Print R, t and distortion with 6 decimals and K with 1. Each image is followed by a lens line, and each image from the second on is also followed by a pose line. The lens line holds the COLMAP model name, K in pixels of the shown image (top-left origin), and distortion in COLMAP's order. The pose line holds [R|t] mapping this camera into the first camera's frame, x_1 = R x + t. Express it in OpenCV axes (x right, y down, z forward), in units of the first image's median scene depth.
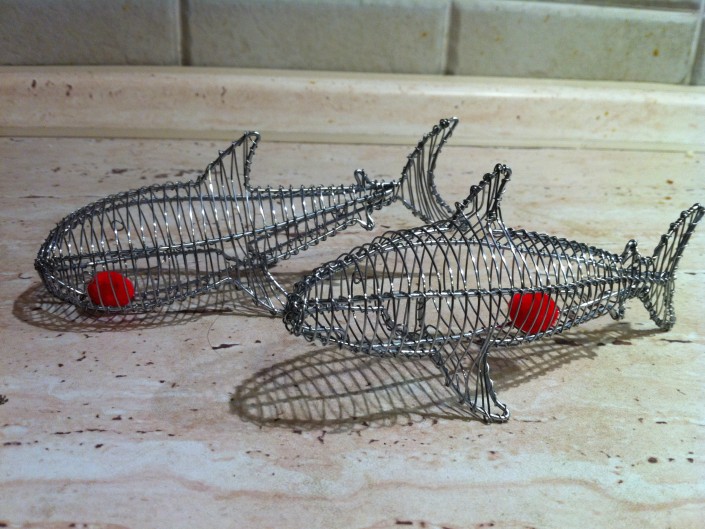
lens RADIAL K [[656.2, 0, 352.5], [0, 656.2, 264.5], [0, 0, 1]] dist [0.014070, -0.188159]
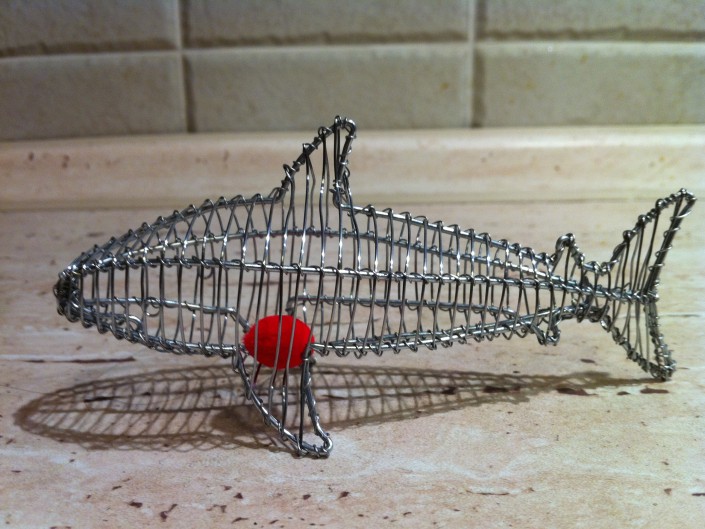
lens RADIAL K [[679.1, 0, 352.5], [0, 679.1, 264.5], [0, 0, 1]] dist [0.016613, -0.203582]
pose [[0.993197, -0.034872, -0.111097, 0.081620], [0.016566, 0.986713, -0.161624, 0.045410], [0.115258, 0.158684, 0.980579, 0.107684]]
